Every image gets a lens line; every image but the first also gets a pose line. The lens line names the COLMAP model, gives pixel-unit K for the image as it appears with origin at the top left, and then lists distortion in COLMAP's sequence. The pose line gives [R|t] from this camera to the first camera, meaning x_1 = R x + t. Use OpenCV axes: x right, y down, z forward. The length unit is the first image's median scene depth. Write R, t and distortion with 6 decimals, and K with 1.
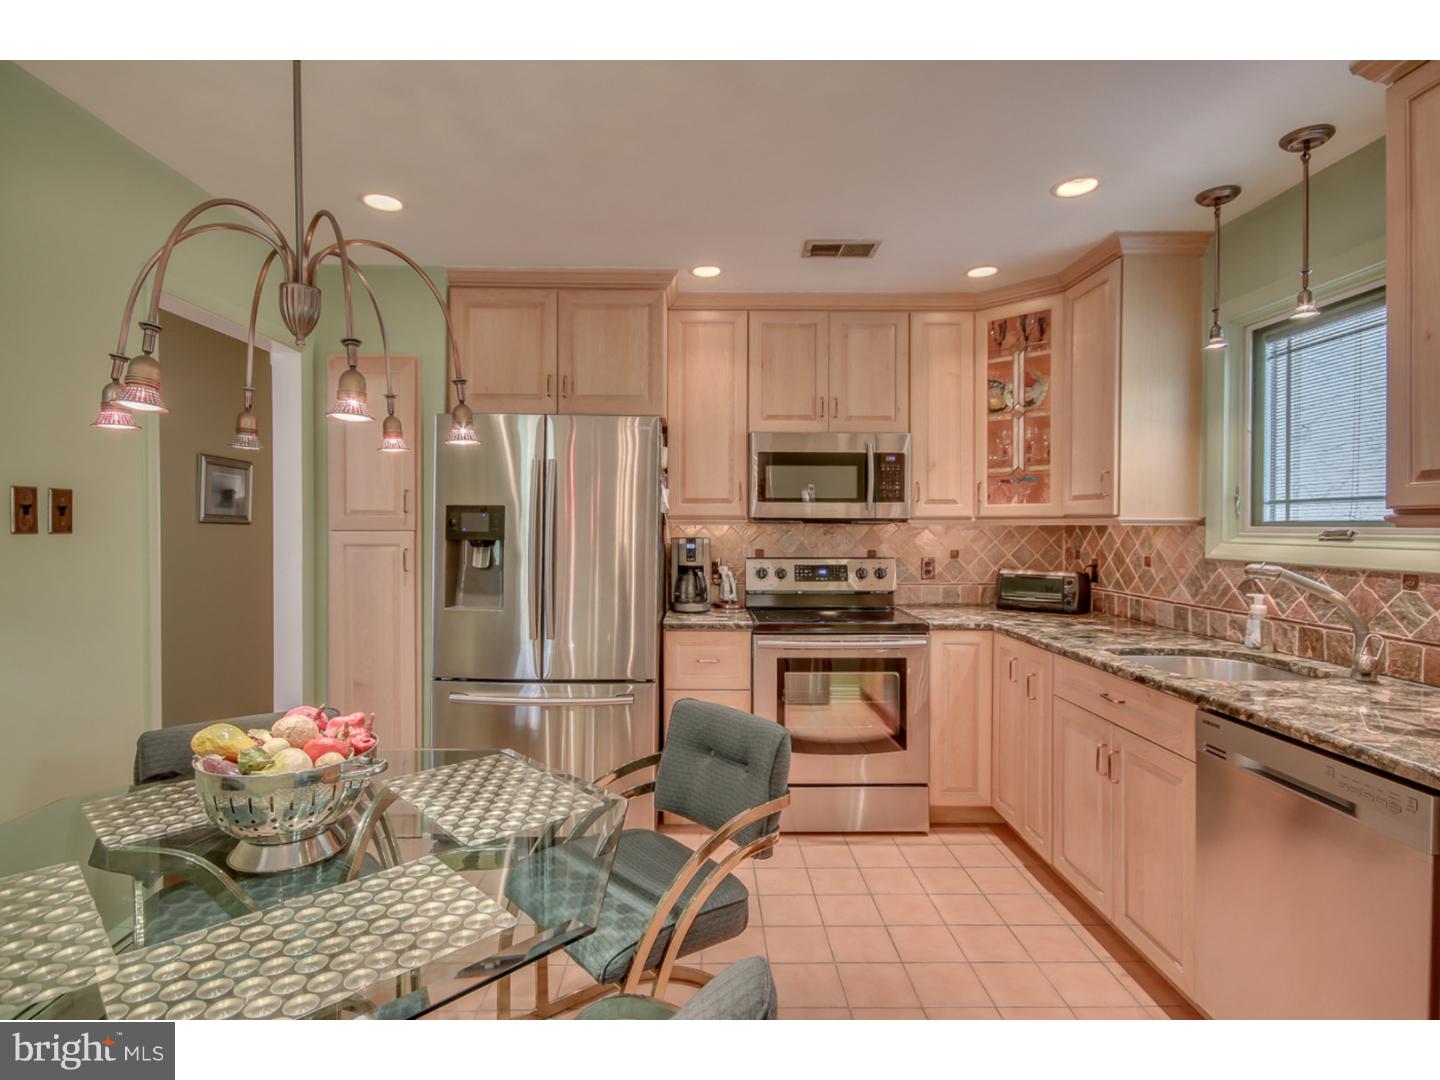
lens RADIAL K [[729.7, 0, 703.6], [0, 729.7, 528.6], [0, 0, 1]] dist [0.019637, 0.000285]
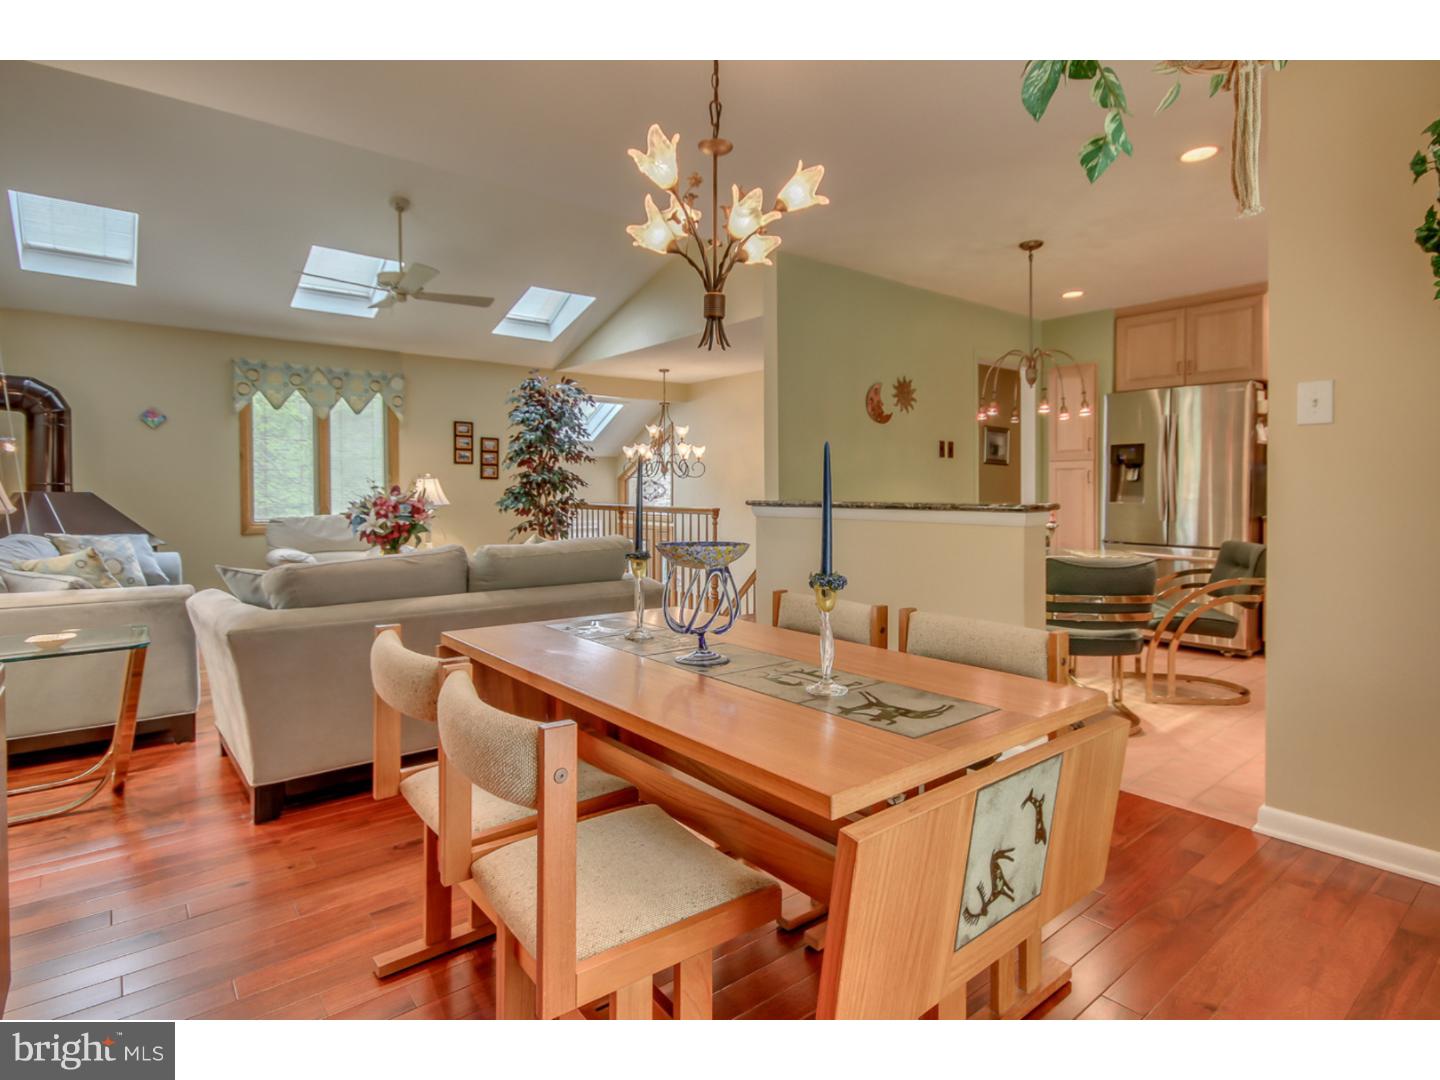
lens RADIAL K [[749.2, 0, 720.9], [0, 749.2, 492.0], [0, 0, 1]] dist [0.000042, 0.000040]
pose [[0.616795, 0.000311, -0.787124, 0.481612], [-0.002062, 0.999997, -0.001221, 0.083940], [0.787121, 0.002376, 0.616794, -0.841562]]
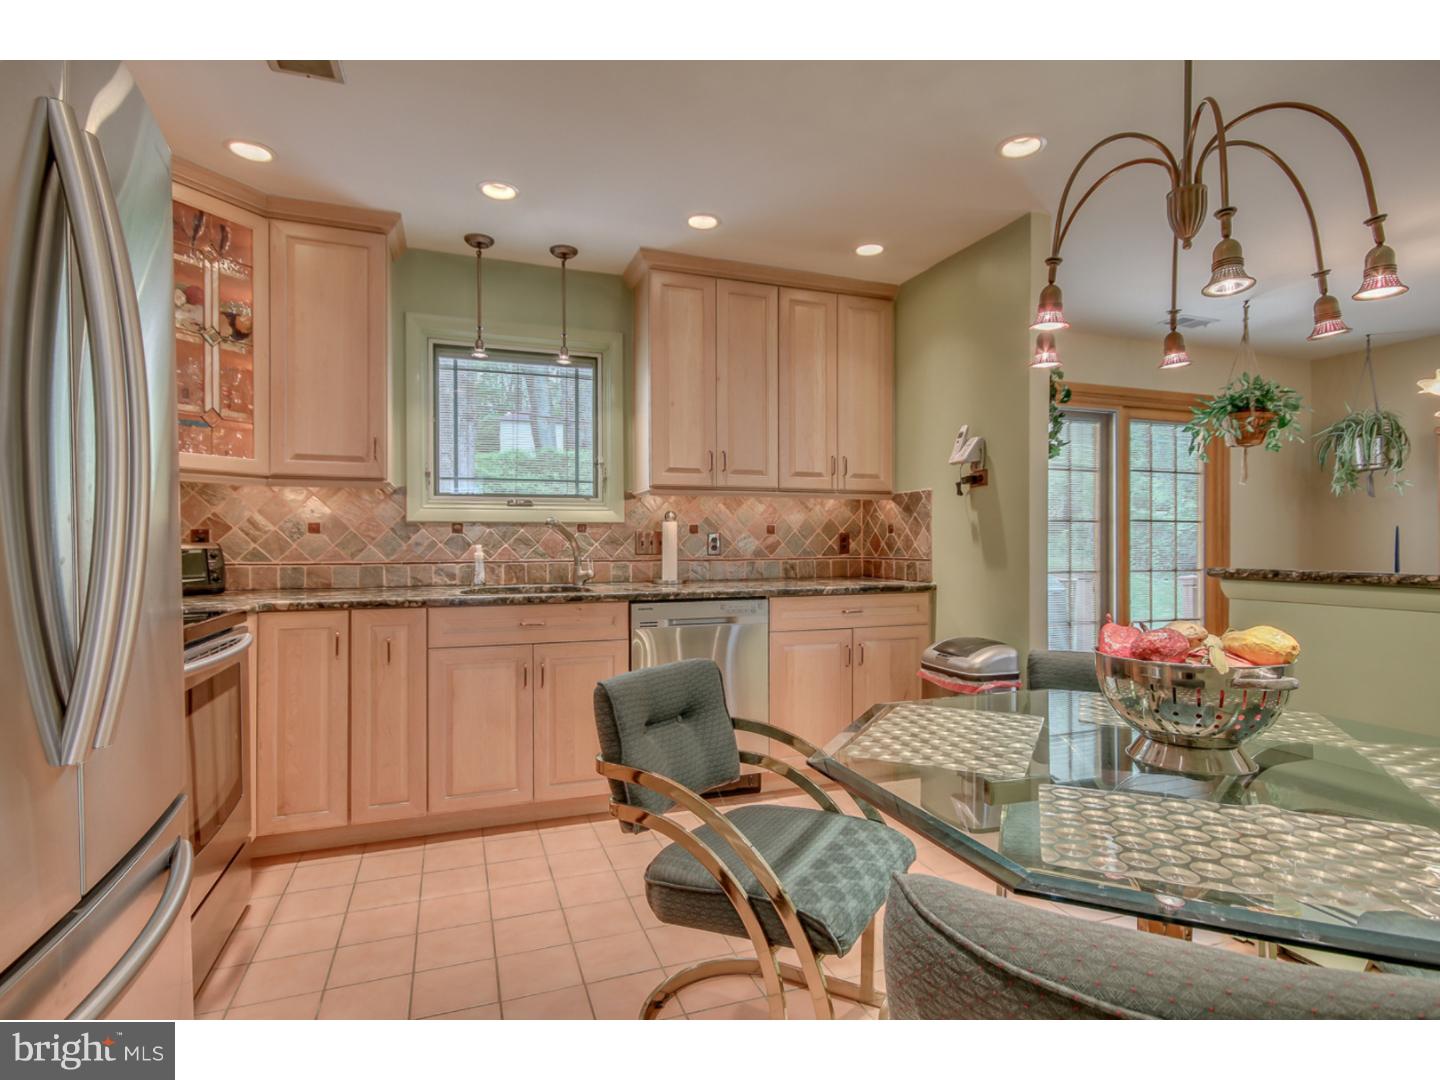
lens RADIAL K [[735.0, 0, 720.0], [0, 735.0, 540.0], [0, 0, 1]] dist [0.017992, 0.000179]
pose [[-0.323873, 0.001196, 0.946100, -0.550799], [0.006726, 0.999977, 0.001039, 0.066152], [-0.946077, 0.006700, -0.323873, 0.826157]]
